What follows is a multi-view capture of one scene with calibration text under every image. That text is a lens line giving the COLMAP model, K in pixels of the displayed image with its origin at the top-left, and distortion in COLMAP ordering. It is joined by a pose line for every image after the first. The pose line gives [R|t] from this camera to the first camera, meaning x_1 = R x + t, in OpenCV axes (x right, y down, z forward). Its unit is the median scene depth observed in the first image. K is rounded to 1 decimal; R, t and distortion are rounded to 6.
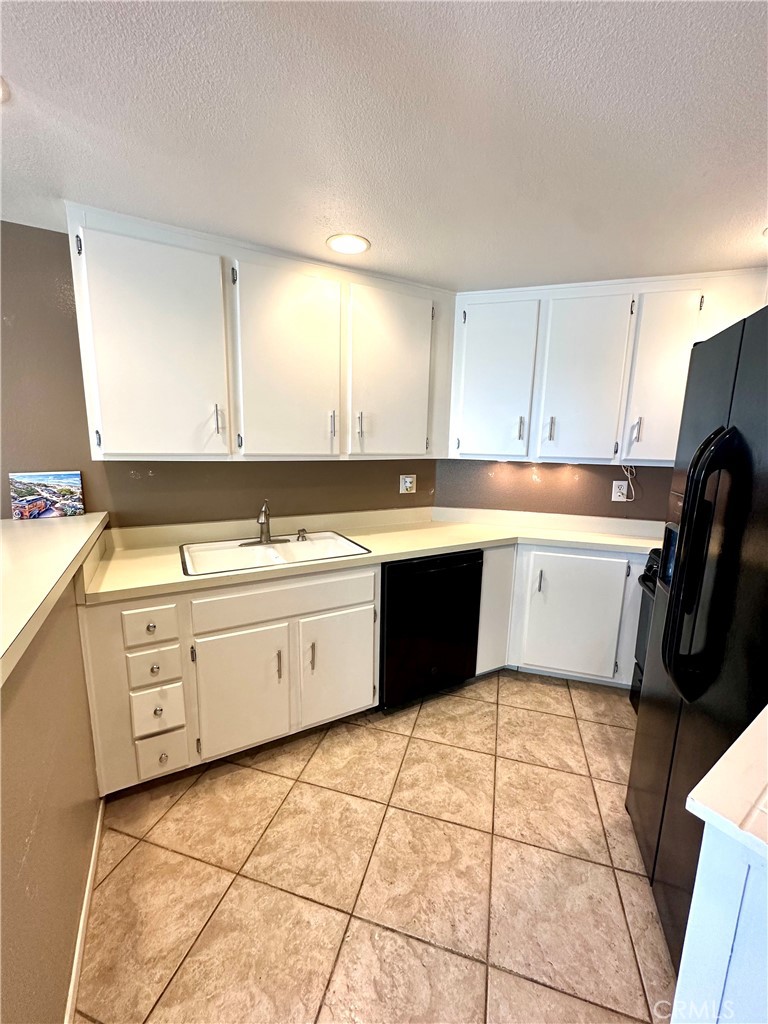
lens RADIAL K [[409.2, 0, 388.3], [0, 409.2, 514.4], [0, 0, 1]] dist [0.000501, 0.000265]
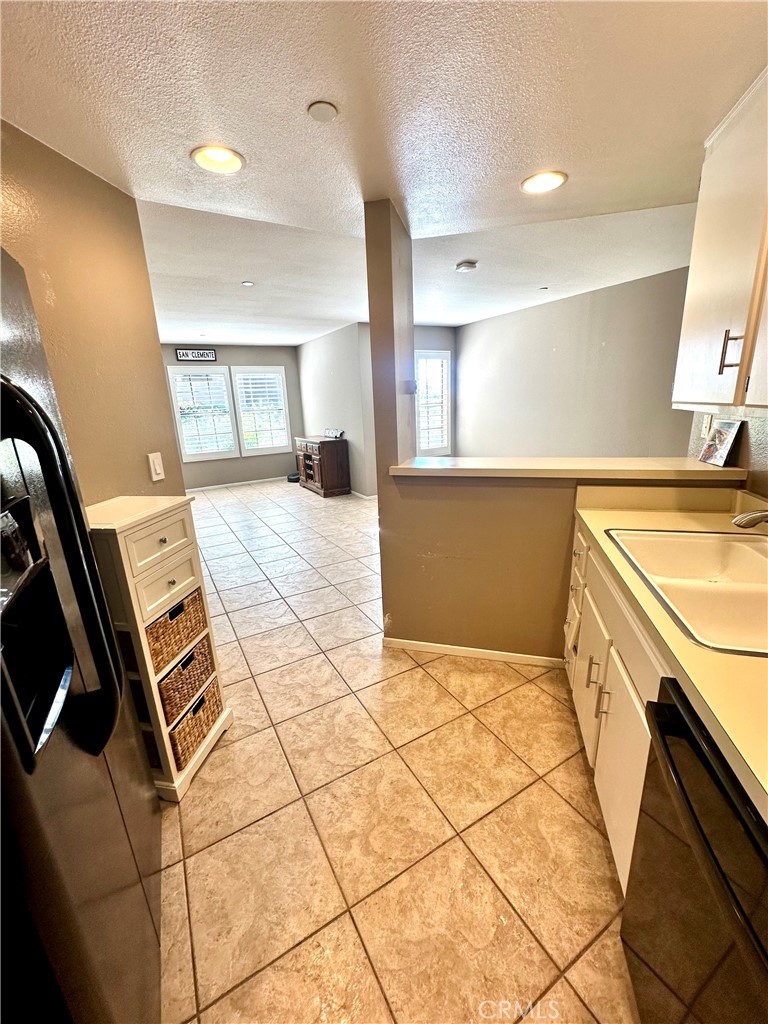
lens RADIAL K [[409.2, 0, 387.5], [0, 409.2, 511.3], [0, 0, 1]] dist [0.000501, 0.000265]
pose [[-0.688195, 0.202072, -0.696818, 0.652091], [-0.102015, 0.923938, 0.368688, -0.240890], [0.718318, 0.324815, -0.615235, 1.408540]]
